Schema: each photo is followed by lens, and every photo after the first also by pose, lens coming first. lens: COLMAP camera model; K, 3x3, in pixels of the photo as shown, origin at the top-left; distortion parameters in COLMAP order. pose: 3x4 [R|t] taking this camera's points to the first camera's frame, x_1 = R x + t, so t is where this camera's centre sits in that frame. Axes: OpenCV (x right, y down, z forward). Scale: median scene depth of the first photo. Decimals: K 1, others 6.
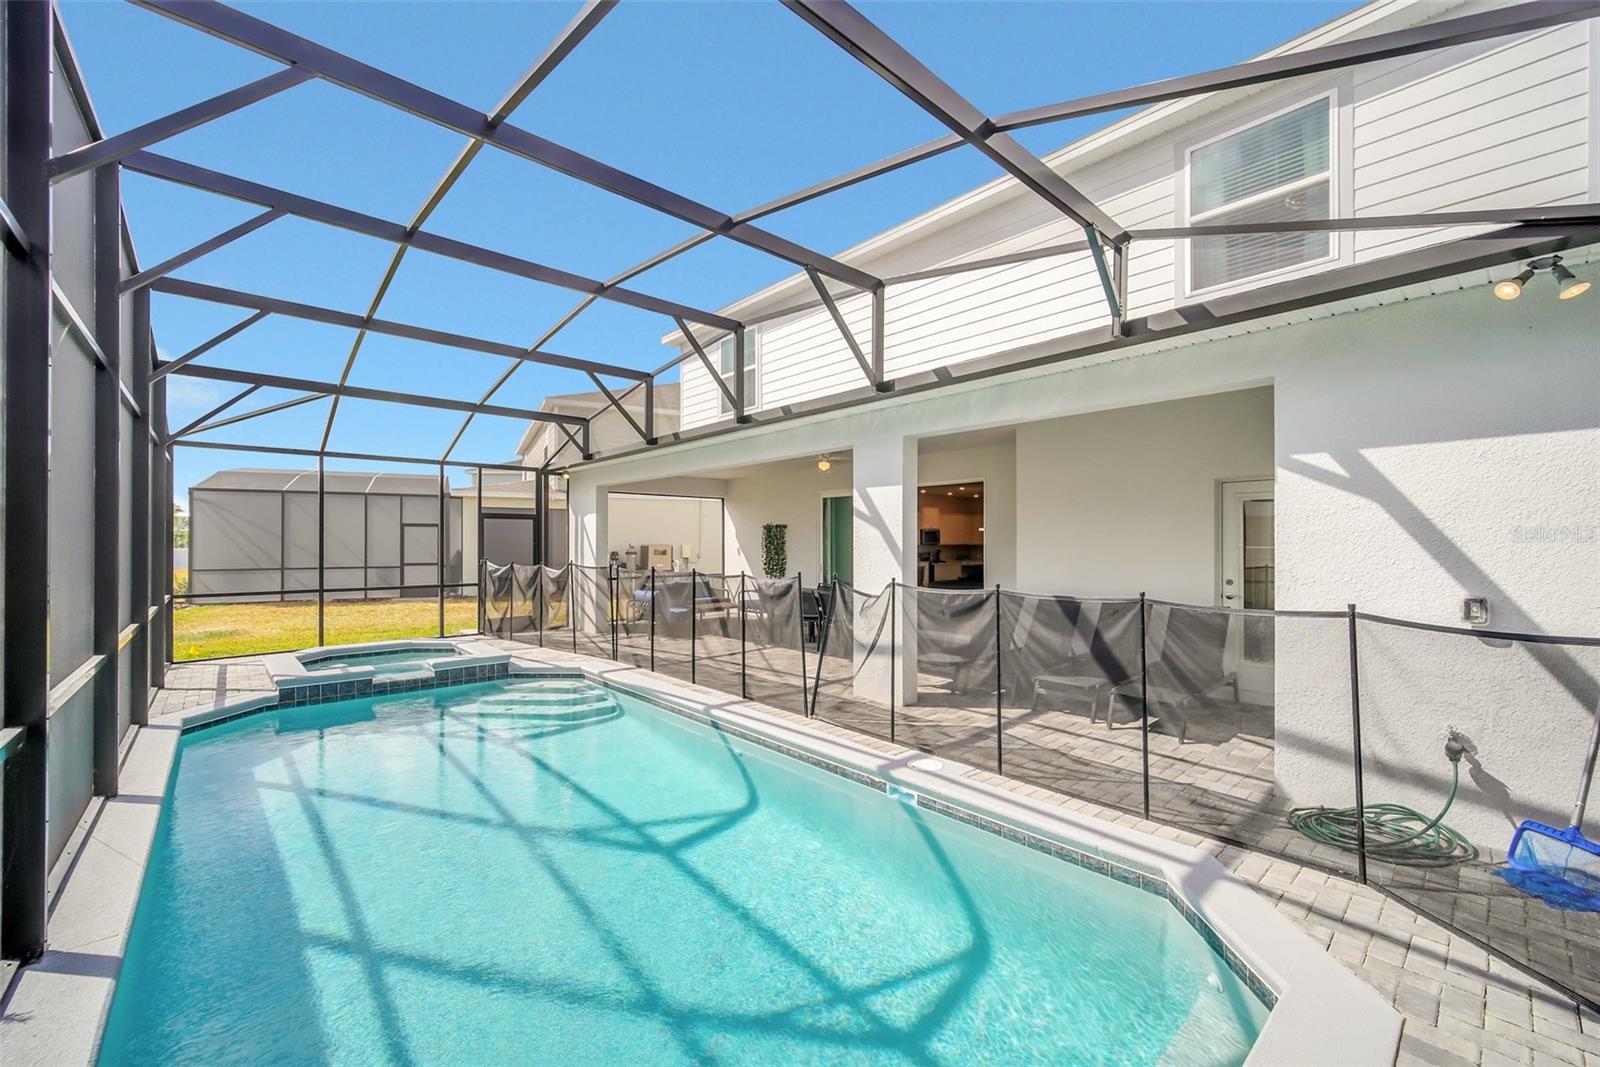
lens RADIAL K [[614.5, 0, 796.9], [0, 614.5, 570.6], [0, 0, 1]] dist [-0.029992, 0.000018]
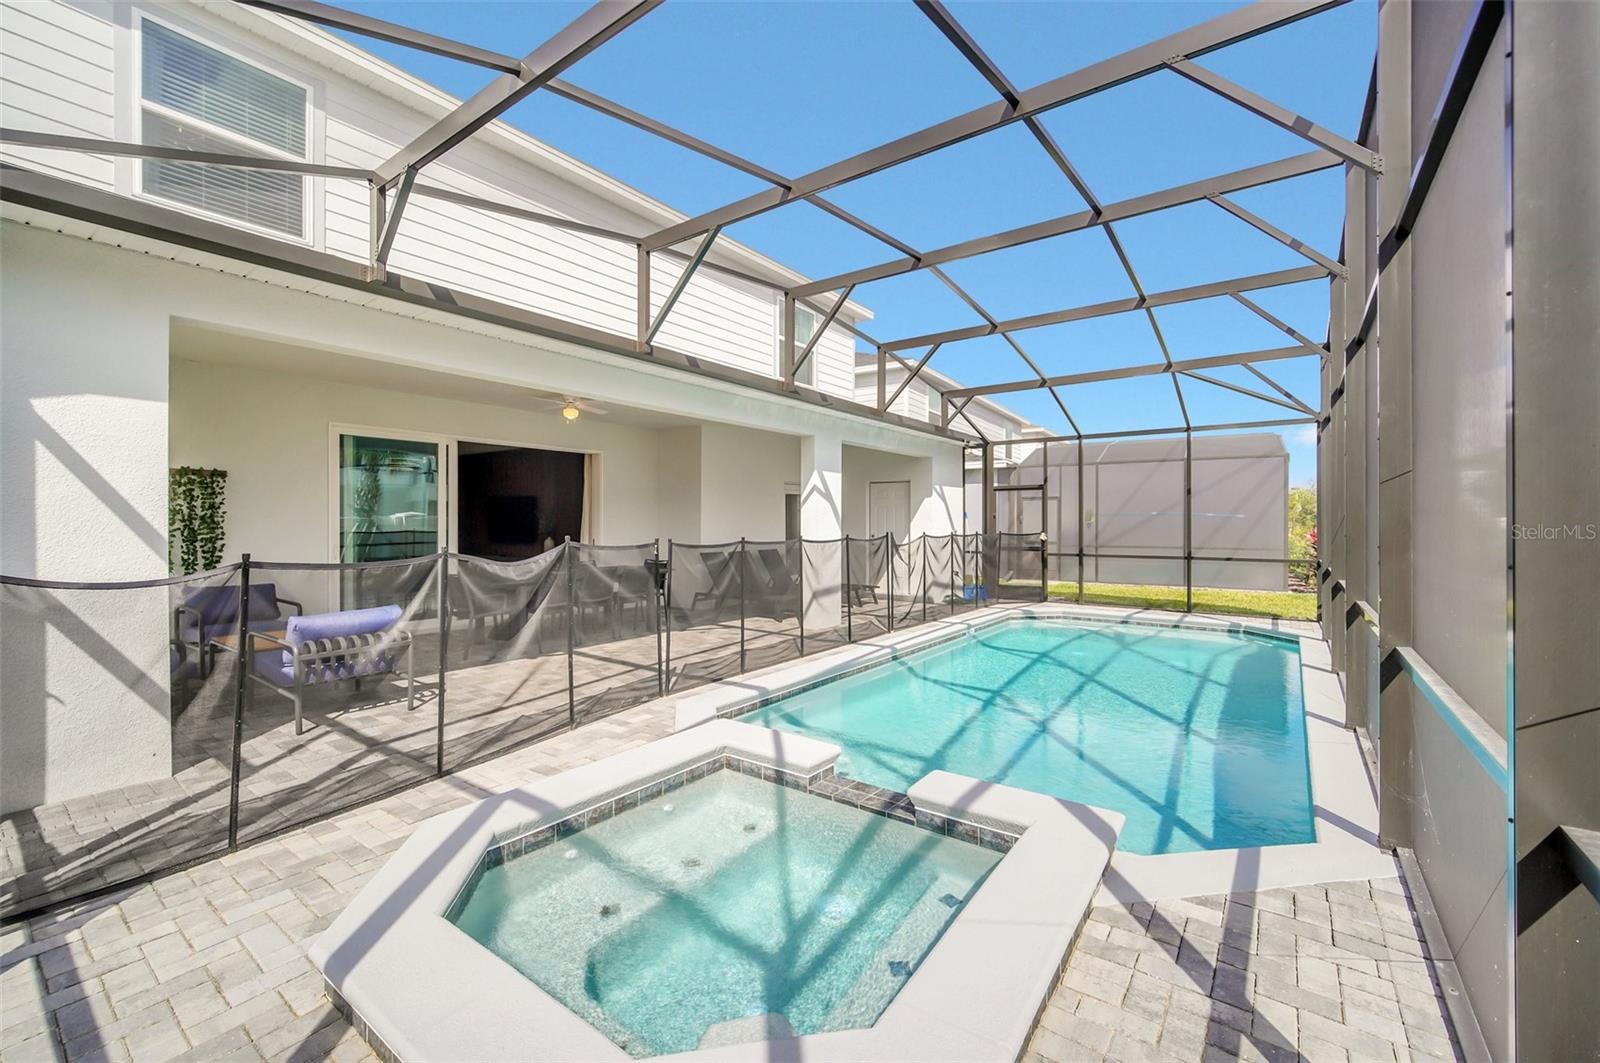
lens RADIAL K [[664.5, 0, 800.0], [0, 664.5, 531.5], [0, 0, 1]] dist [0.000708, -0.000100]
pose [[-0.192538, -0.017424, 0.981135, -1.048875], [0.035794, 0.999052, 0.024767, -0.032687], [-0.980637, 0.039888, -0.191731, 1.066994]]
